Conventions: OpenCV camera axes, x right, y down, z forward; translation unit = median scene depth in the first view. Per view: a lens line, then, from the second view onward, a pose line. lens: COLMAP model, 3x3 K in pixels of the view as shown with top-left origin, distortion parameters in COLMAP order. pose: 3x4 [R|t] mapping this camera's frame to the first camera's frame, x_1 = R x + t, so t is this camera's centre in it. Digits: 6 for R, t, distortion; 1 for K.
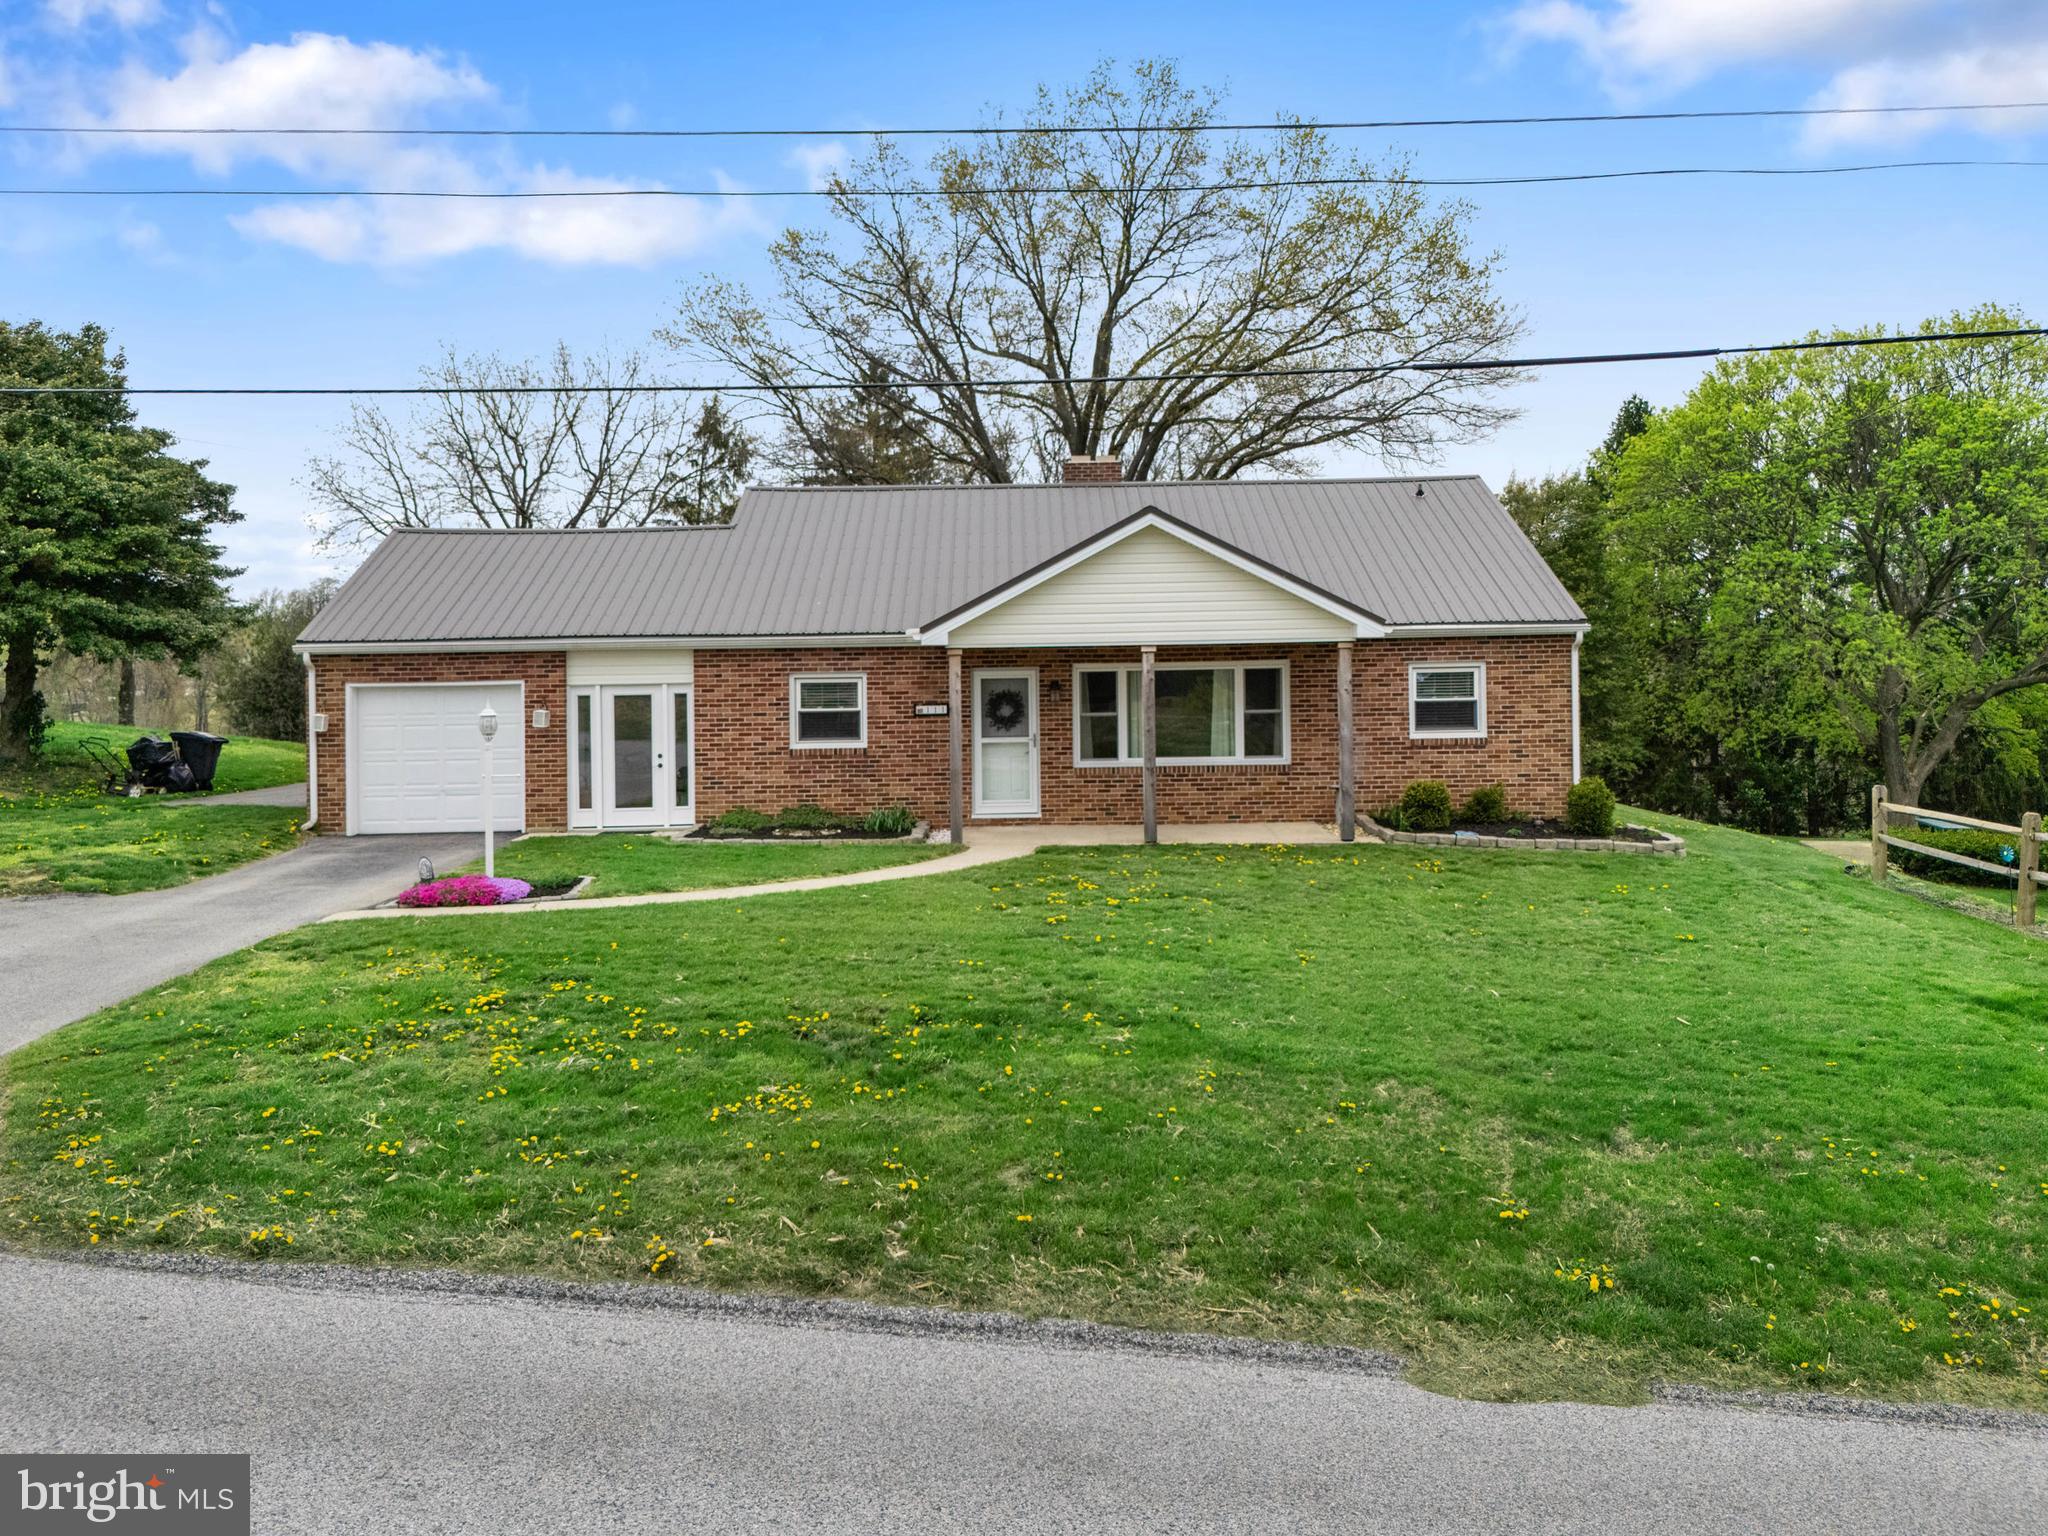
lens RADIAL K [[1560.6, 0, 1023.7], [0, 1560.6, 646.3], [0, 0, 1]] dist [0.065309, -0.053988]
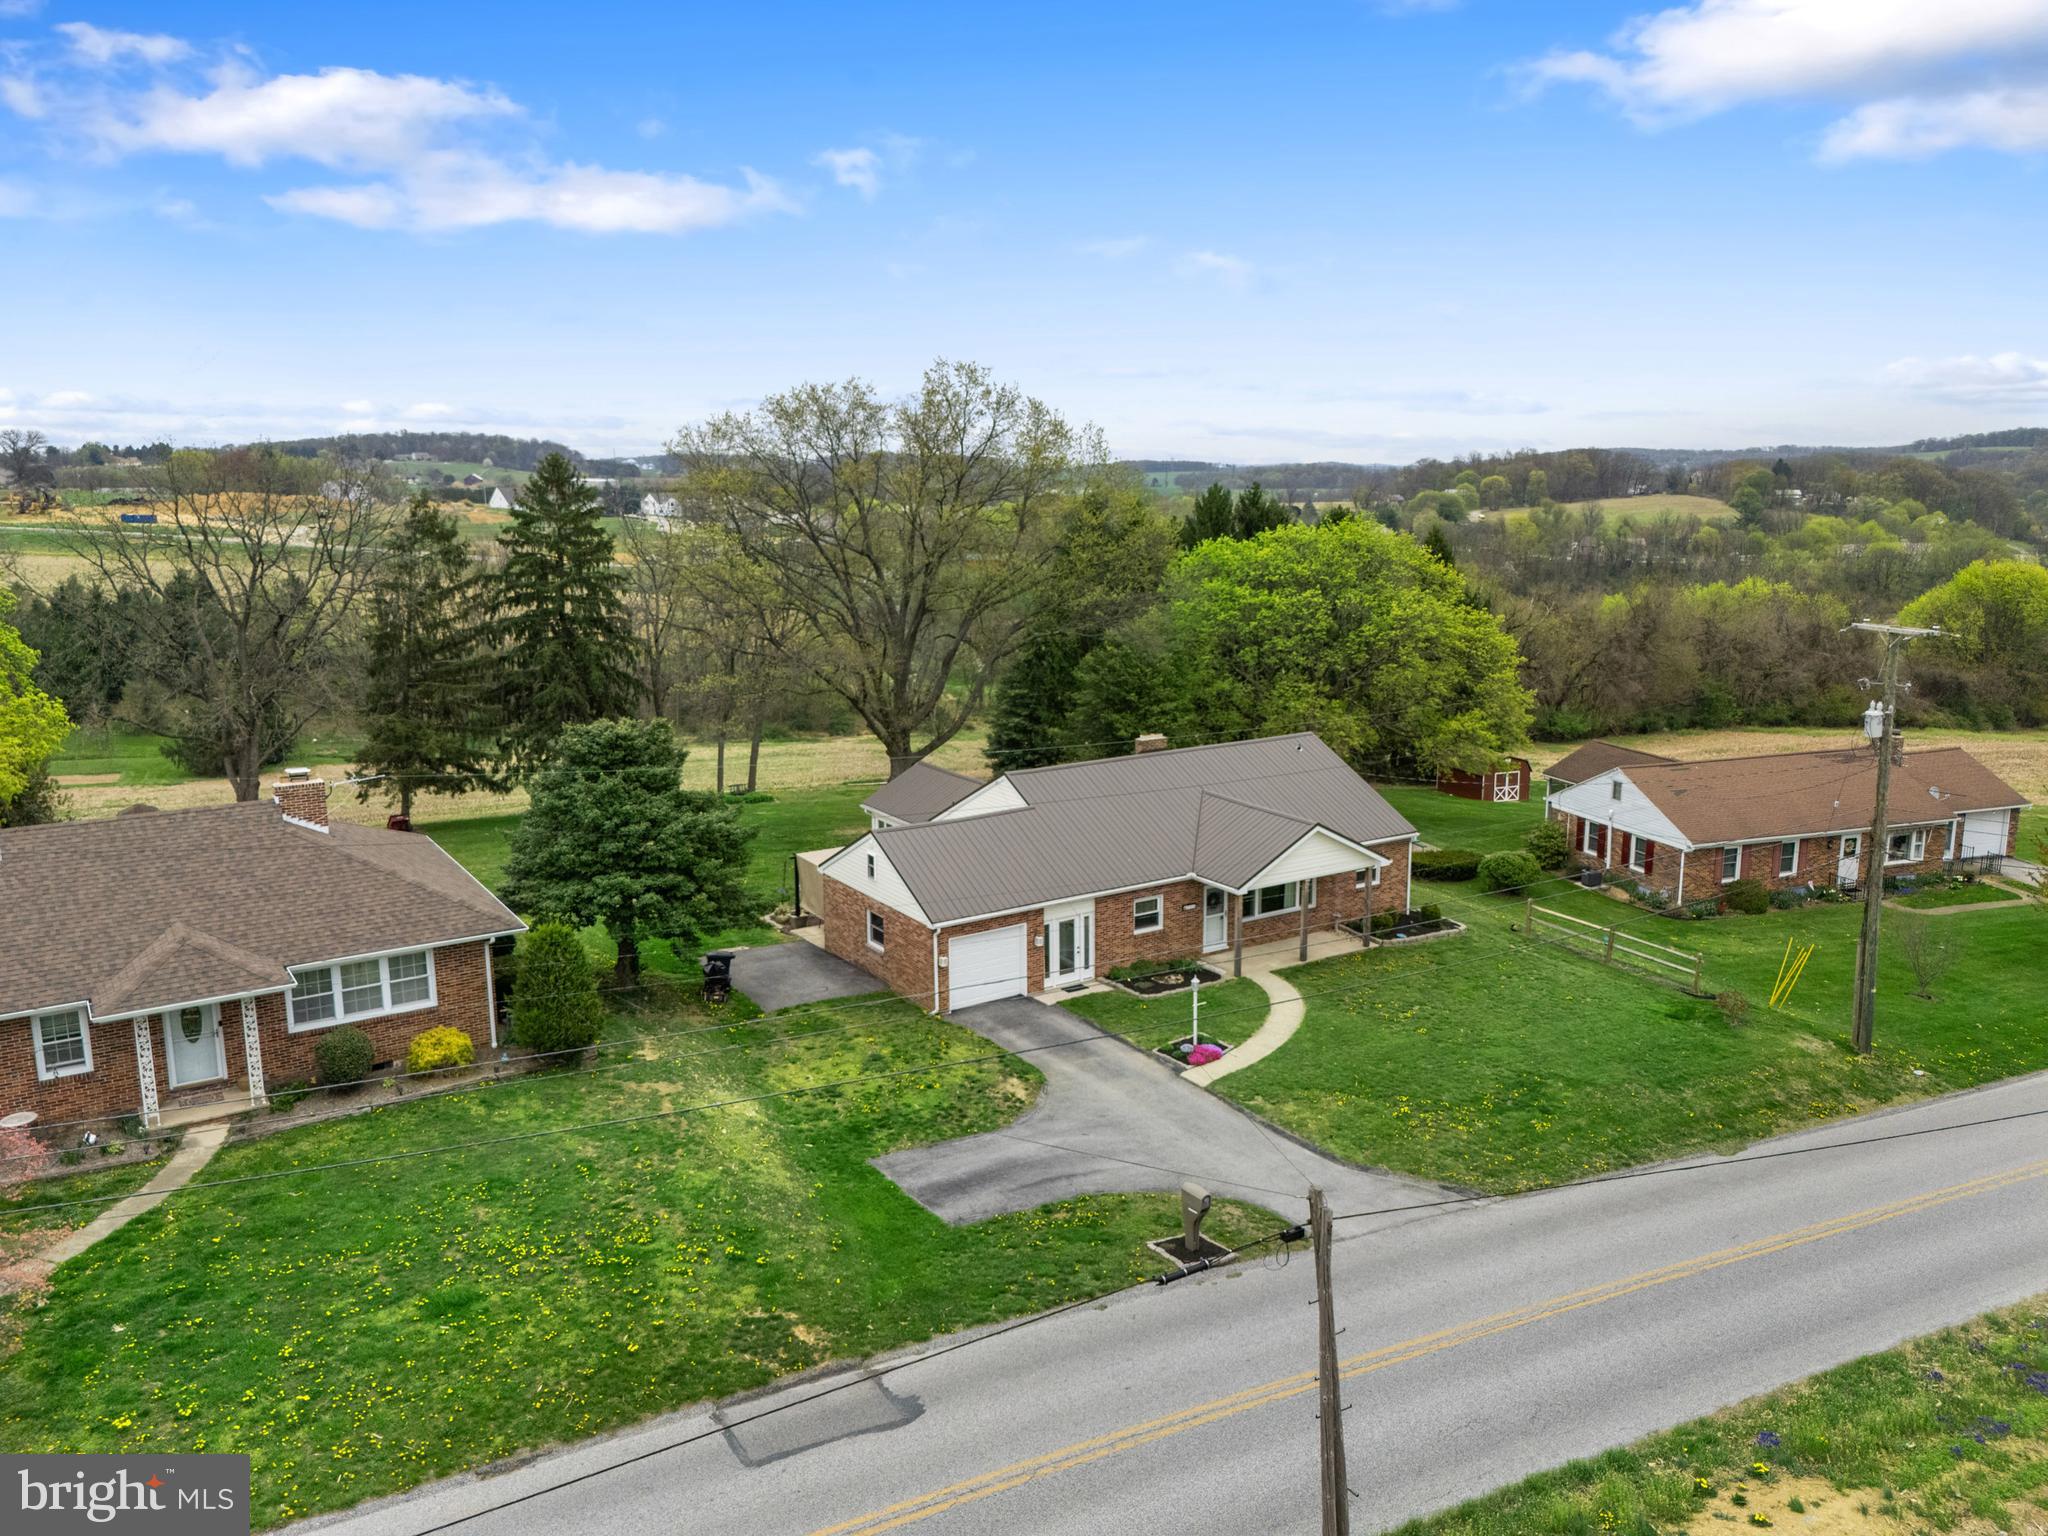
lens RADIAL K [[1516.6, 0, 1022.0], [0, 1516.6, 755.6], [0, 0, 1]] dist [0.063024, -0.052764]
pose [[0.844331, -0.091385, 0.527971, -1.440497], [-0.007684, 0.983182, 0.182466, -0.584017], [-0.535766, -0.158119, 0.829429, -0.584896]]
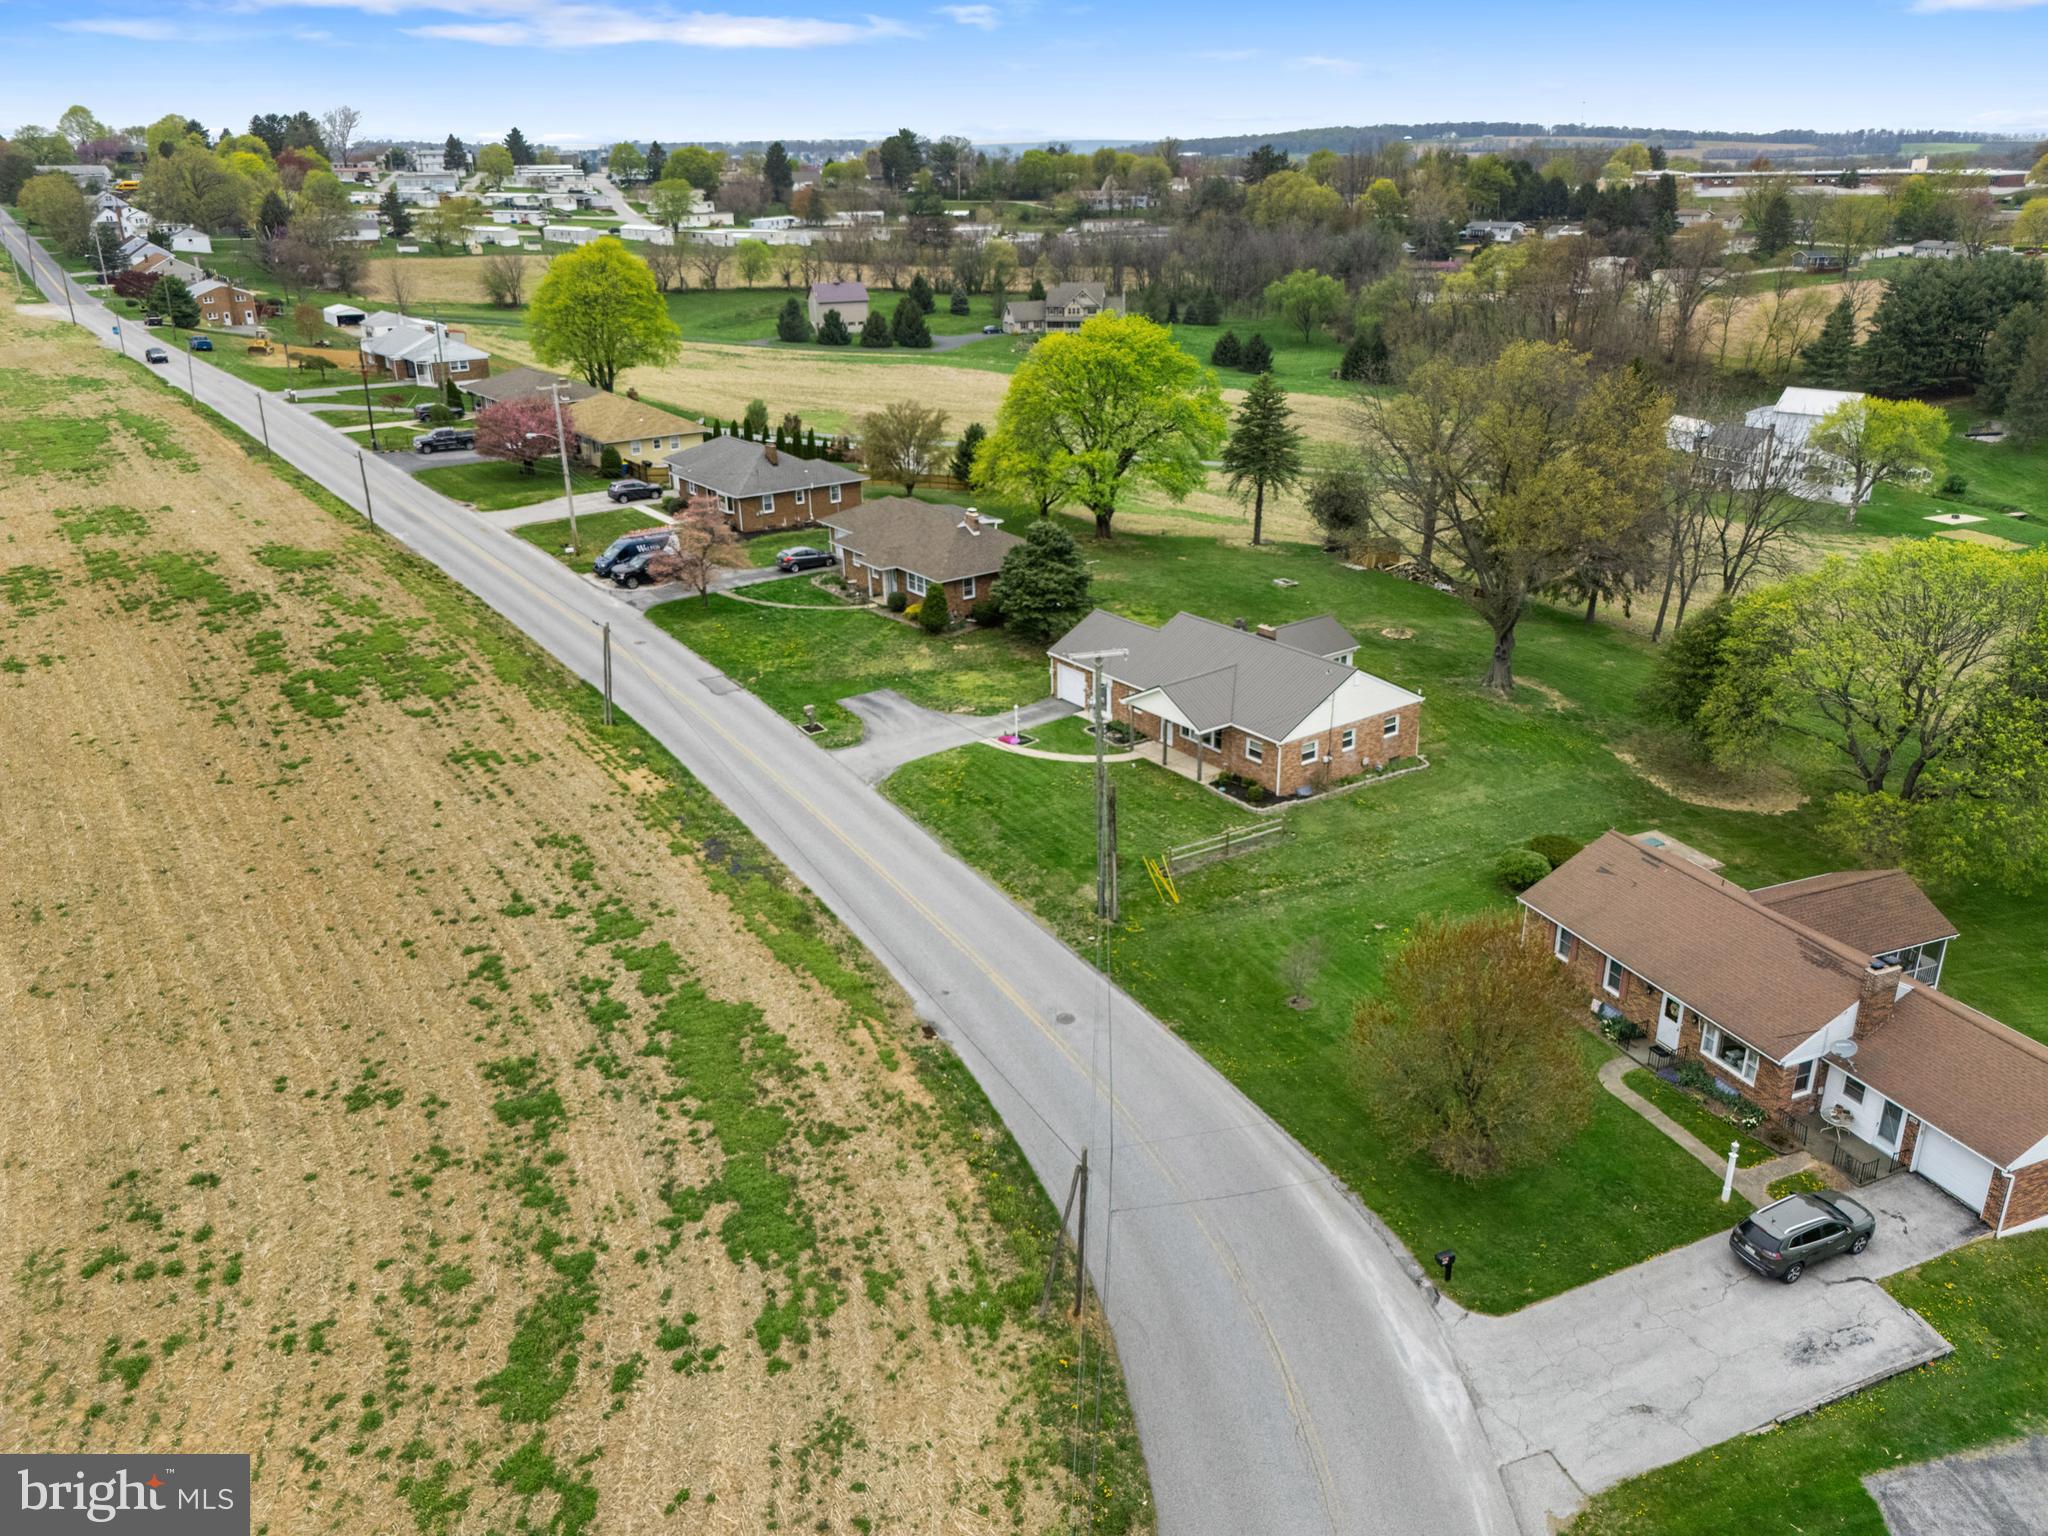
lens RADIAL K [[1516.6, 0, 1022.0], [0, 1516.6, 755.6], [0, 0, 1]] dist [0.063024, -0.052764]
pose [[0.580999, 0.303895, -0.755042, 2.728533], [0.006942, 0.925795, 0.377962, -1.329254], [0.813874, -0.224837, 0.535777, -1.292687]]
